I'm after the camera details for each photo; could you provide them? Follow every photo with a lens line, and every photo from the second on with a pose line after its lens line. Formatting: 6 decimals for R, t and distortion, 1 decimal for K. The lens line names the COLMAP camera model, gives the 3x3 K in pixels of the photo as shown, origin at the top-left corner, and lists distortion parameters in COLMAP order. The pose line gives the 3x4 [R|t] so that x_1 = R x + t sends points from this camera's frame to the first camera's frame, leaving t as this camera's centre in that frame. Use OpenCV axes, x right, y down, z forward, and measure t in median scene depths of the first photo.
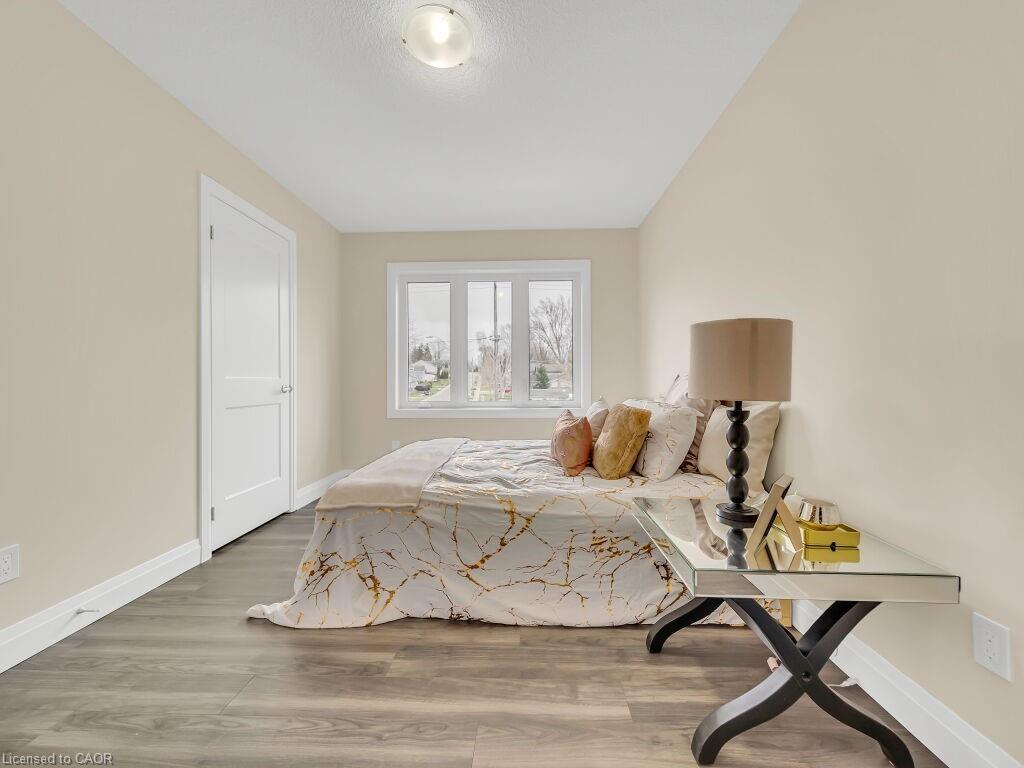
lens RADIAL K [[414.0, 0, 512.8], [0, 414.0, 376.7], [0, 0, 1]] dist [-0.000004, 0.000000]
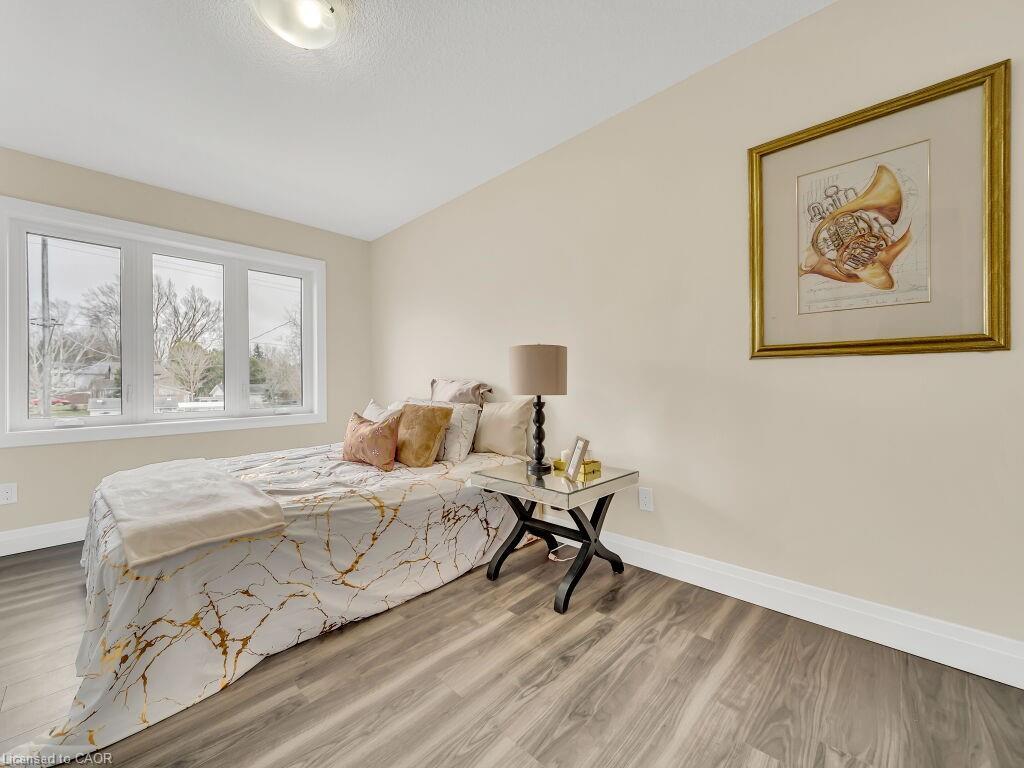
lens RADIAL K [[423.6, 0, 513.9], [0, 423.6, 377.5], [0, 0, 1]] dist [0.001290, -0.000109]
pose [[0.644494, 0.006989, 0.764578, -0.633562], [0.000375, 0.999955, -0.009457, 0.004187], [-0.764609, 0.006381, 0.644462, 0.030621]]
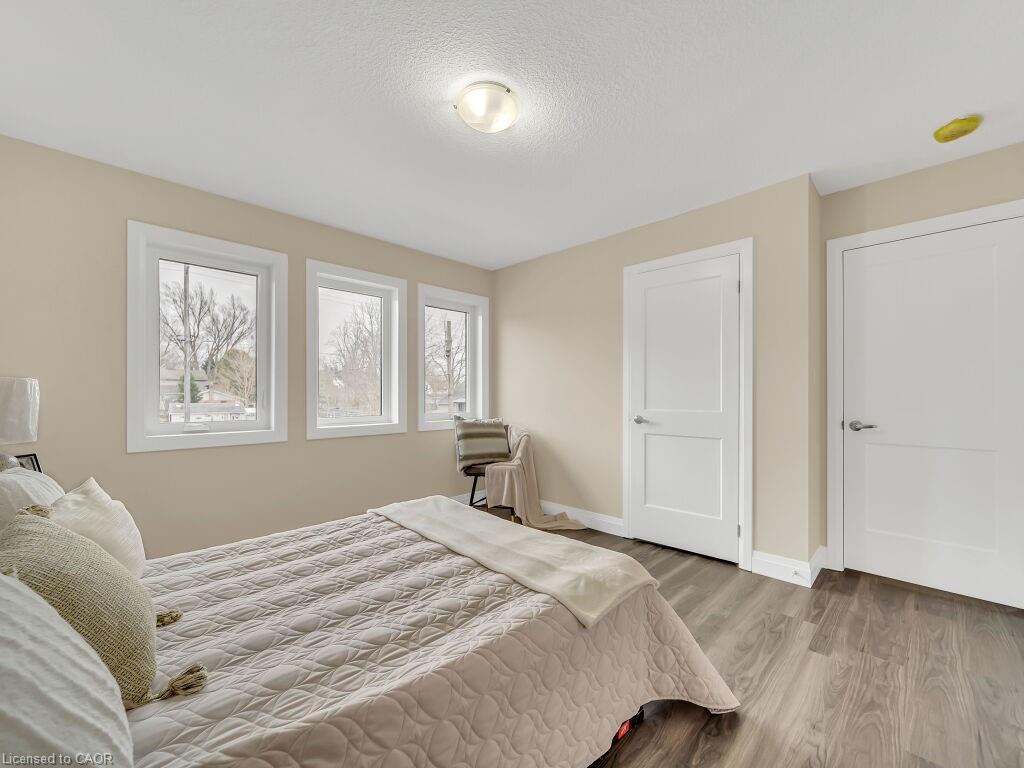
lens RADIAL K [[430.5, 0, 512.0], [0, 430.5, 384.0], [0, 0, 1]] dist [0.000229, -0.018173]
pose [[0.688901, 0.020072, 0.724578, -0.887876], [-0.013585, 0.999798, -0.014780, -0.019346], [-0.724728, 0.000338, 0.689035, 0.124330]]
